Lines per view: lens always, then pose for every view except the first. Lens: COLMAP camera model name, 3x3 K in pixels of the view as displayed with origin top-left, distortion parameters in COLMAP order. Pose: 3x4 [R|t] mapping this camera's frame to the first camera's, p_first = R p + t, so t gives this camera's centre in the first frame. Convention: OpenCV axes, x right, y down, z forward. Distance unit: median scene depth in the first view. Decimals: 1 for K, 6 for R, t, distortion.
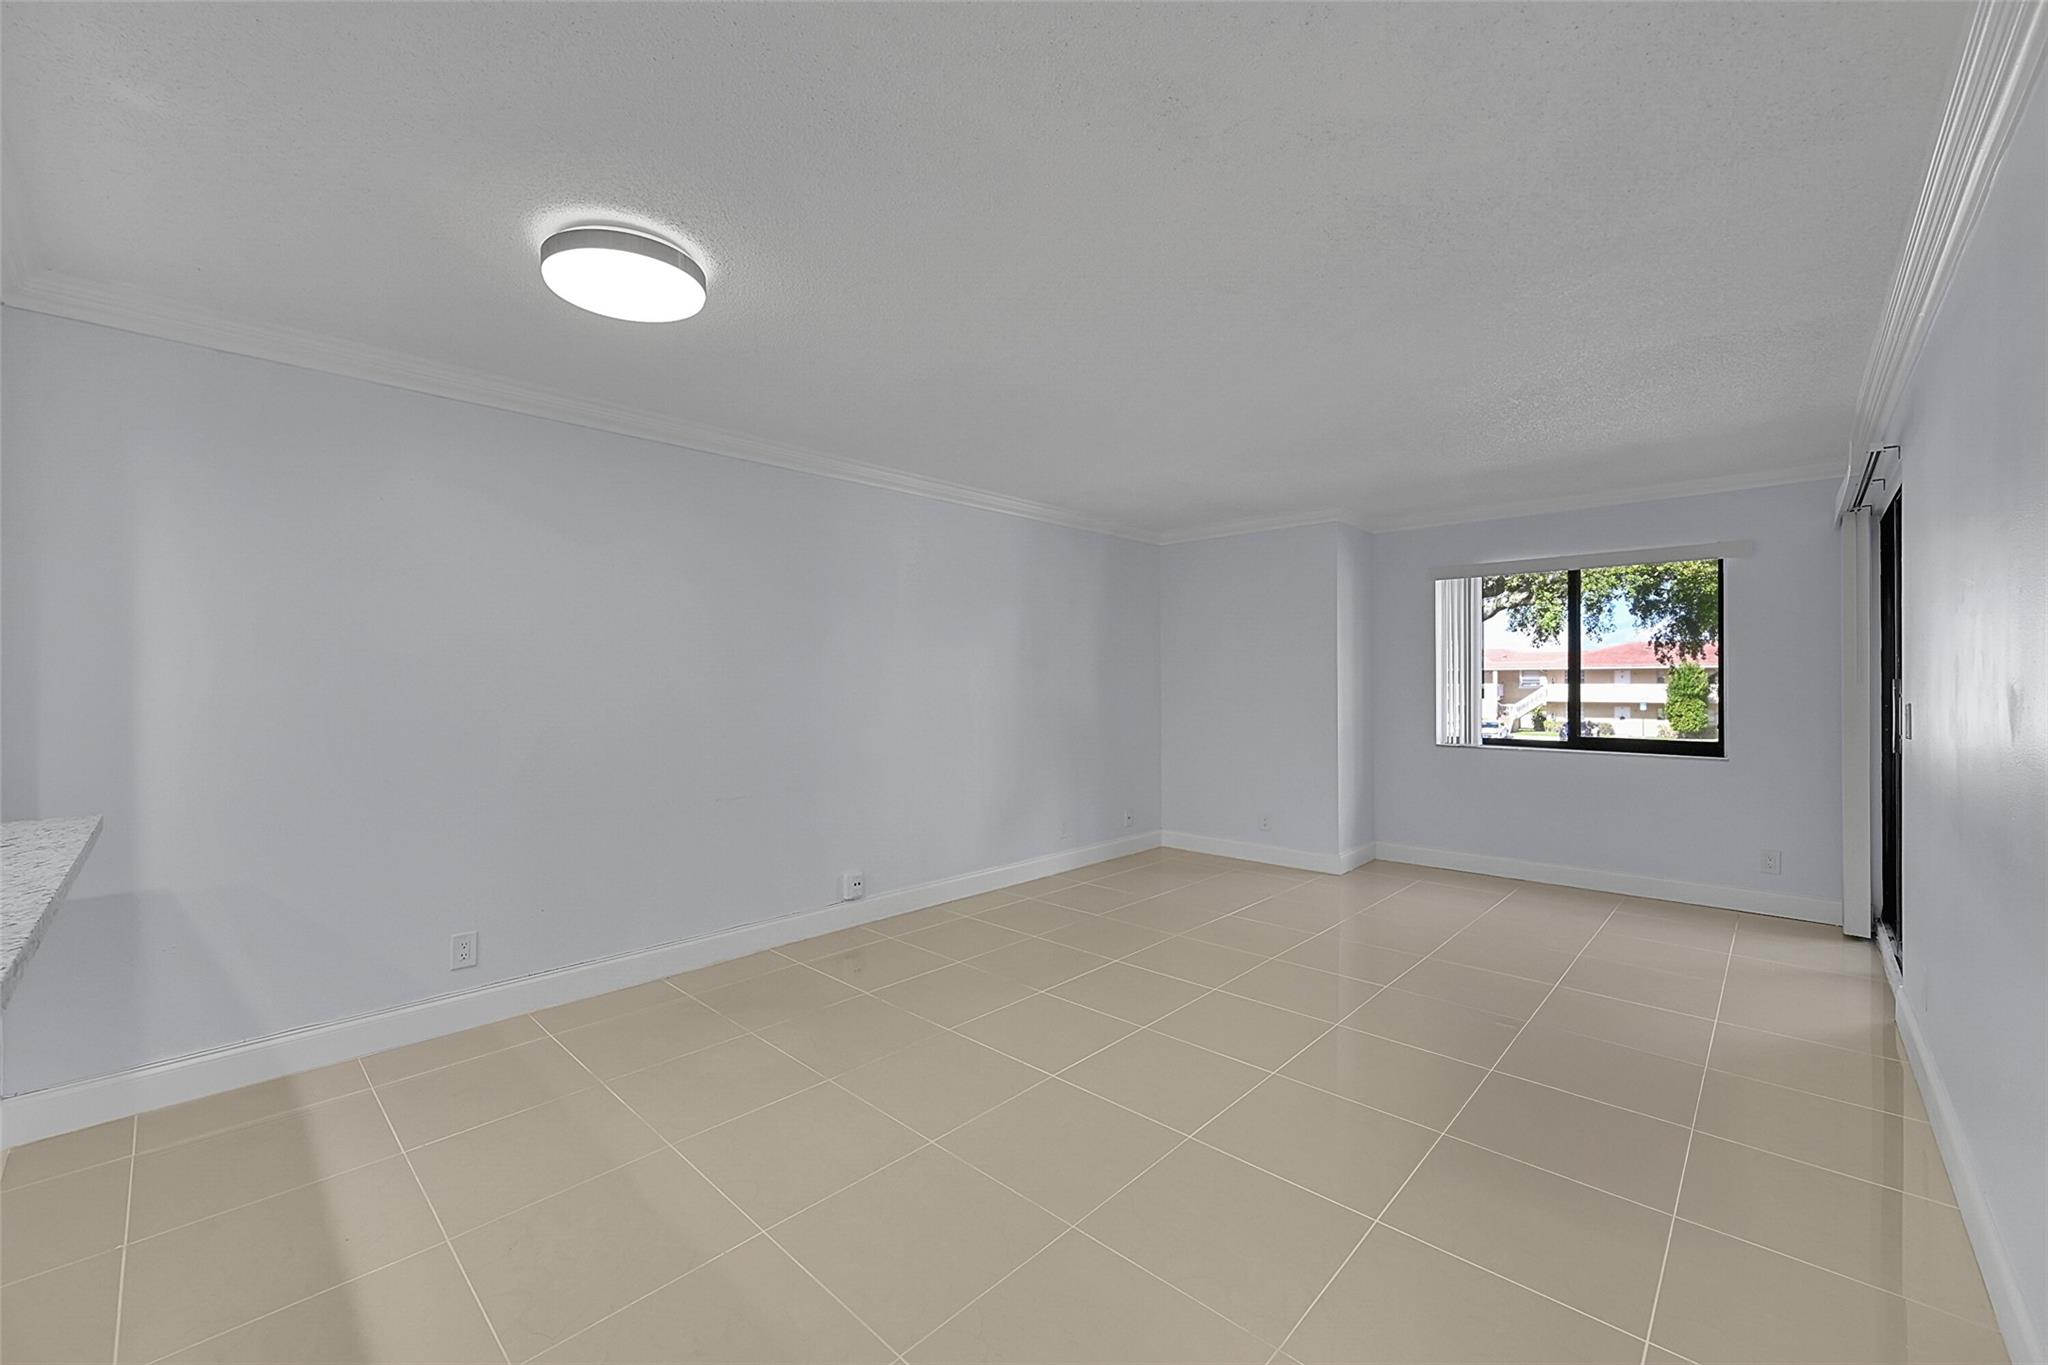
lens RADIAL K [[812.6, 0, 1011.1], [0, 812.6, 682.4], [0, 0, 1]] dist [-0.007190, -0.000374]
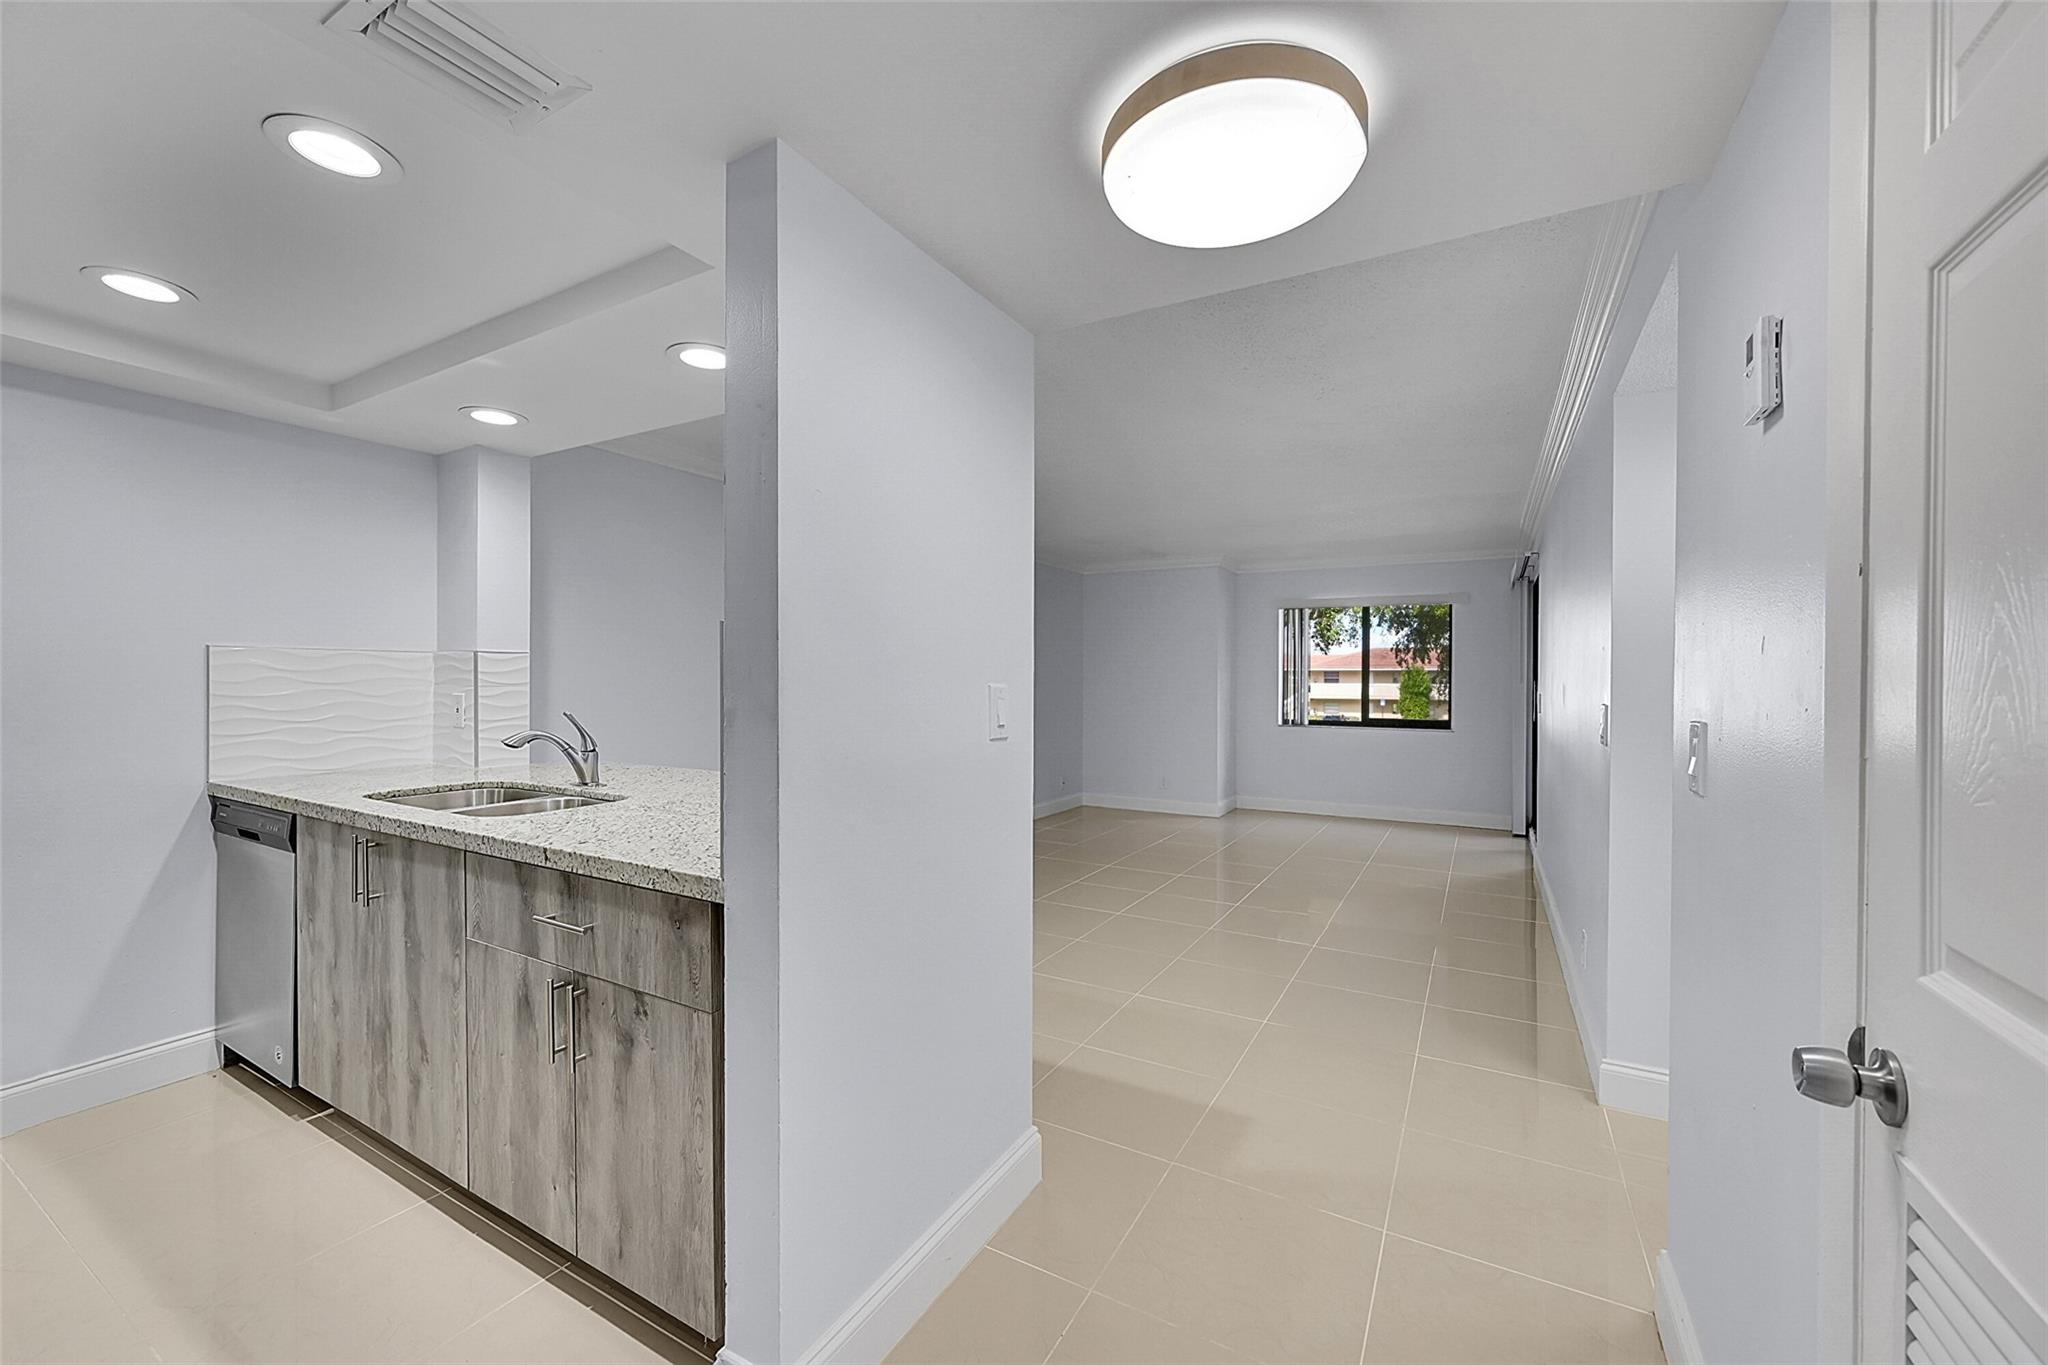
lens RADIAL K [[812.6, 0, 1035.3], [0, 812.6, 681.3], [0, 0, 1]] dist [-0.007190, -0.000374]
pose [[0.966727, 0.008339, 0.255674, -0.348104], [-0.009549, 0.999948, 0.003494, 0.001155], [-0.255632, -0.005819, 0.966757, -0.363606]]
